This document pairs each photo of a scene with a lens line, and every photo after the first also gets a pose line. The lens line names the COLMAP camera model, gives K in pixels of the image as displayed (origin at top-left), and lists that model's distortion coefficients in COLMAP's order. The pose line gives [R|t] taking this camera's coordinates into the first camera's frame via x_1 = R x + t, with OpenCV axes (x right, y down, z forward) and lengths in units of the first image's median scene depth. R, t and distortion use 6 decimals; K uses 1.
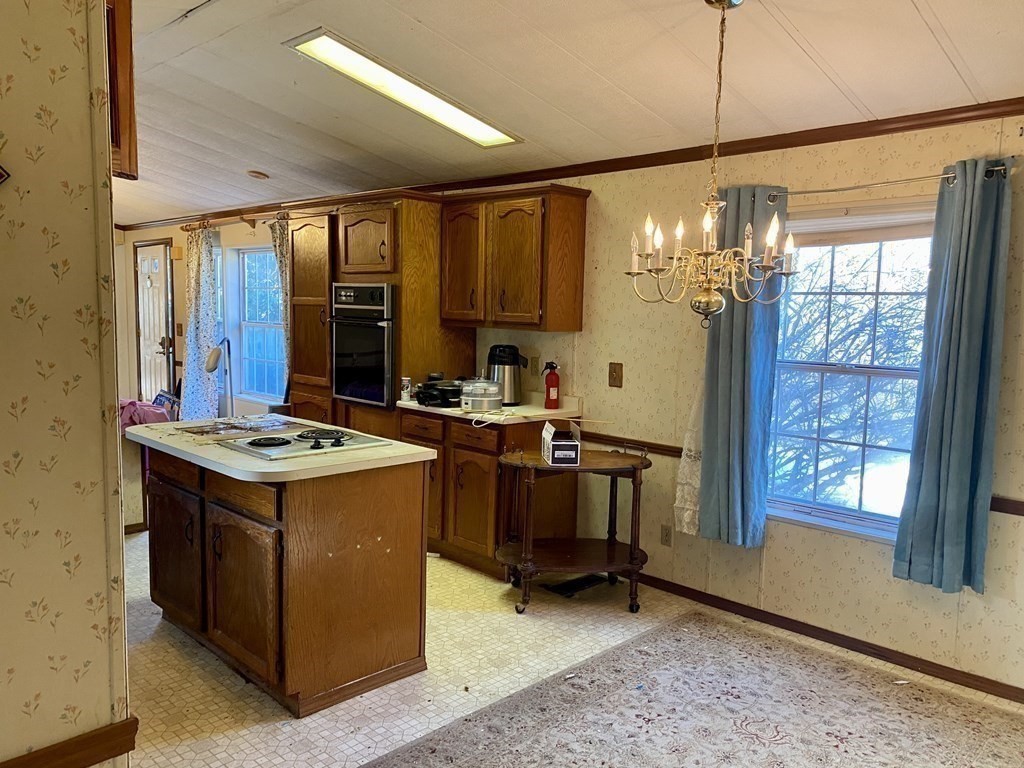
lens RADIAL K [[780.6, 0, 505.3], [0, 780.6, 388.2], [0, 0, 1]] dist [0.095702, -0.082502]
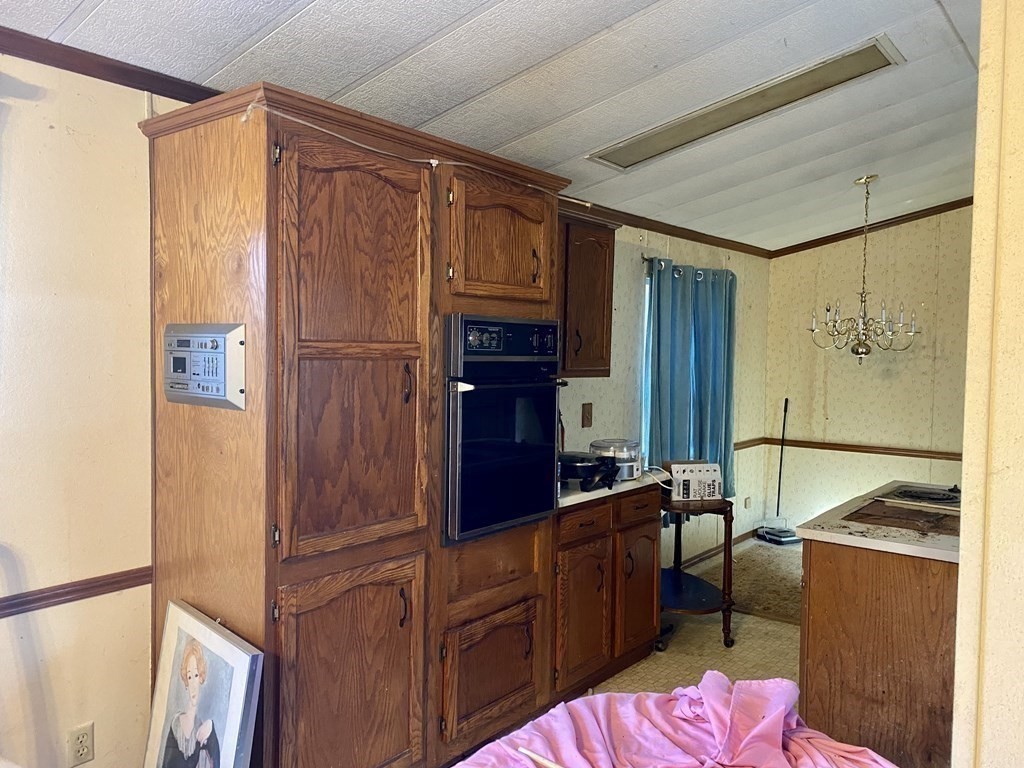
lens RADIAL K [[780.6, 0, 505.3], [0, 780.6, 388.2], [0, 0, 1]] dist [0.095702, -0.082502]
pose [[-0.096852, -0.081156, 0.991985, -0.841980], [0.088698, 0.992001, 0.089818, -0.150891], [-0.991339, 0.096686, -0.088879, 1.190641]]
